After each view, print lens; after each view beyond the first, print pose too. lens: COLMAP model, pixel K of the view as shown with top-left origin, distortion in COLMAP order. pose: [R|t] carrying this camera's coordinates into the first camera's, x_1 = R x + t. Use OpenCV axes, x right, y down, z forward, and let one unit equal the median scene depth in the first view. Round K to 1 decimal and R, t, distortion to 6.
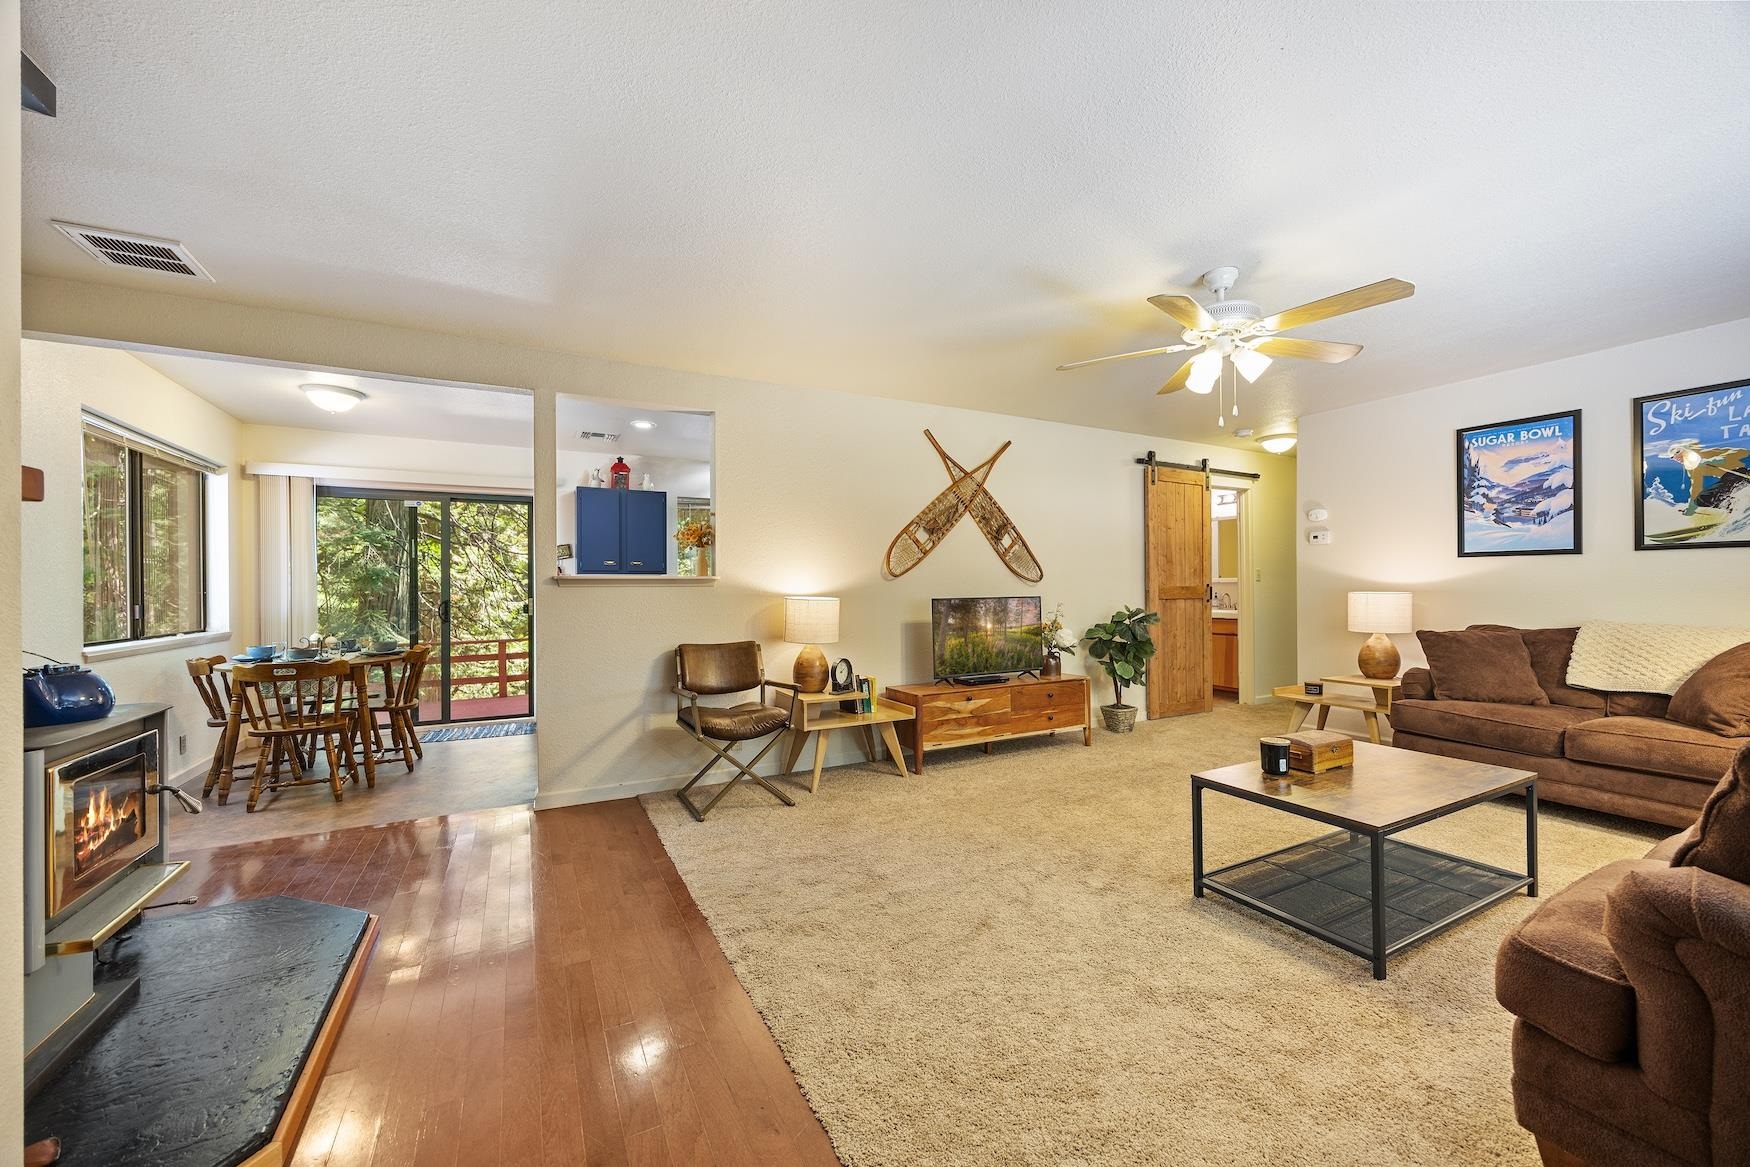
lens RADIAL K [[662.7, 0, 869.5], [0, 662.7, 586.7], [0, 0, 1]] dist [-0.000506, -0.000082]
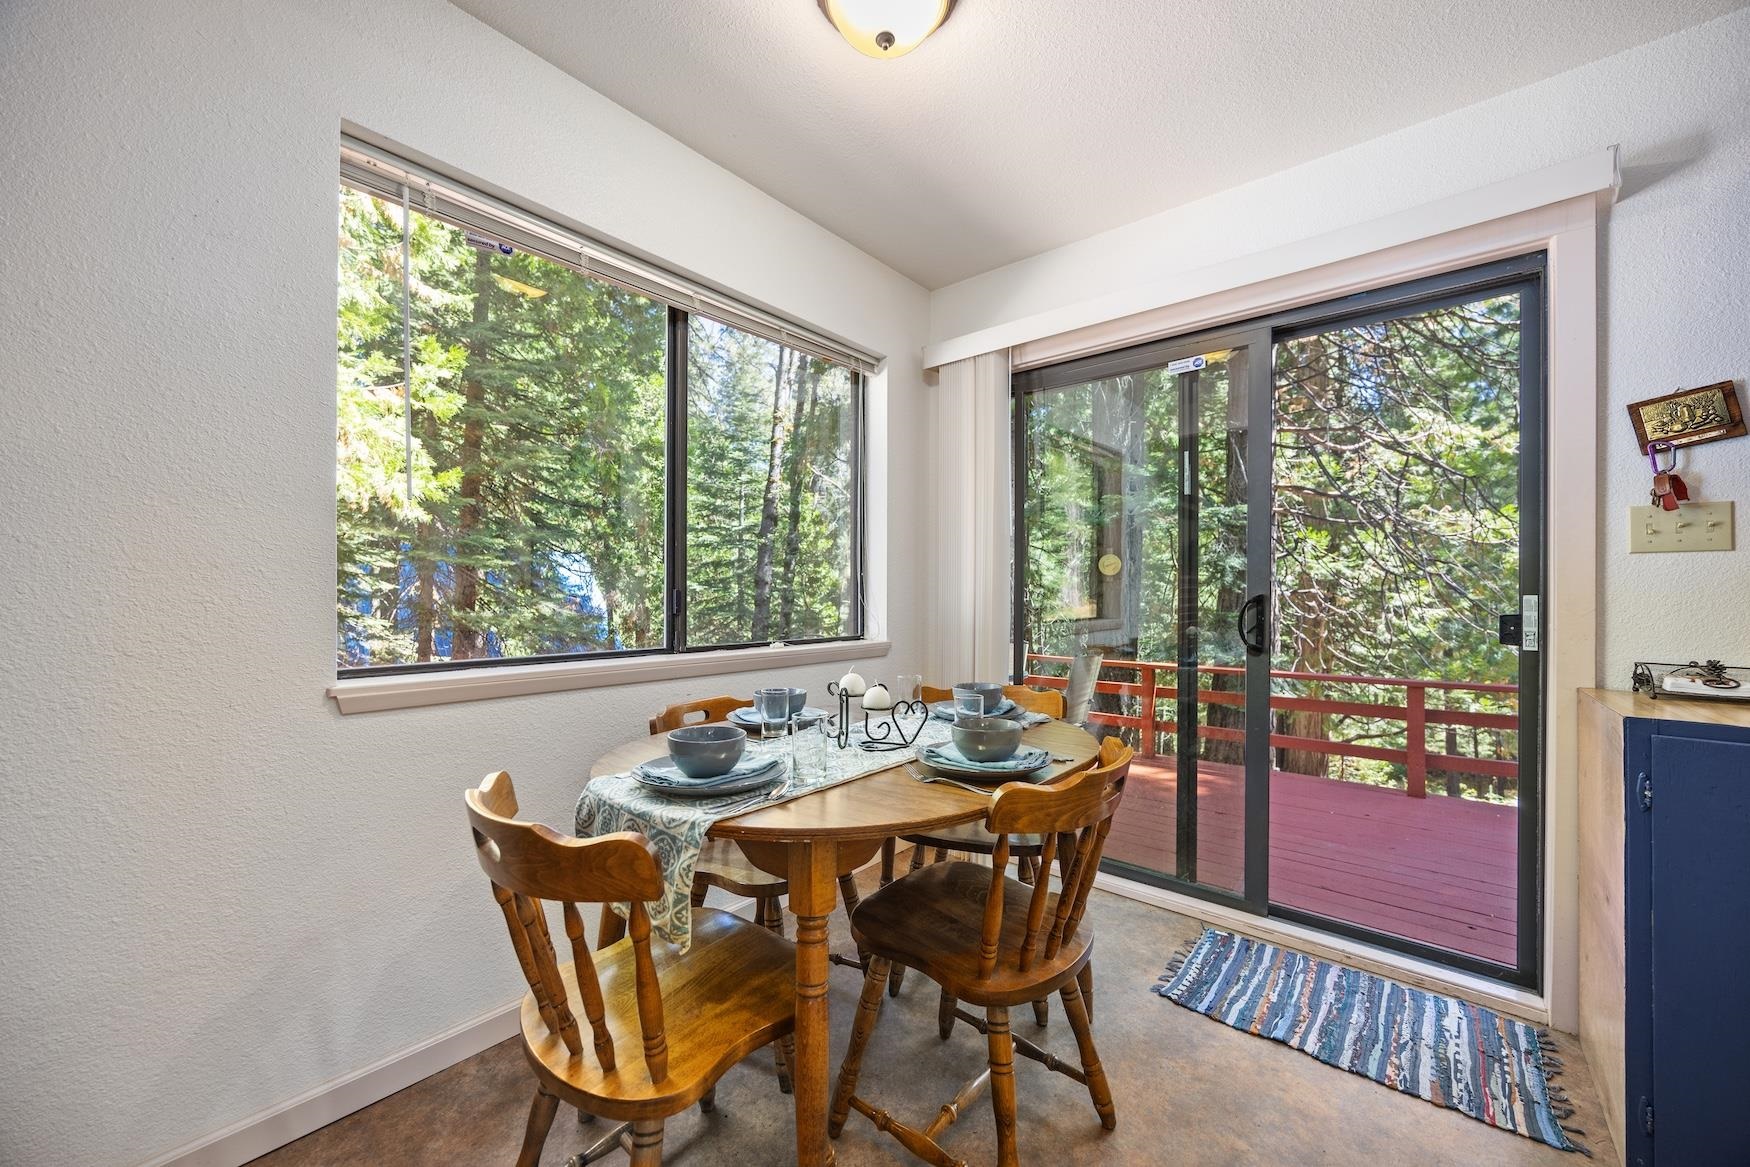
lens RADIAL K [[662.7, 0, 869.5], [0, 662.7, 586.7], [0, 0, 1]] dist [-0.000506, -0.000082]
pose [[0.371254, 0.004420, -0.928521, -0.413510], [-0.008671, 0.999962, 0.001293, 0.017615], [0.928491, 0.007571, 0.371278, 0.729371]]
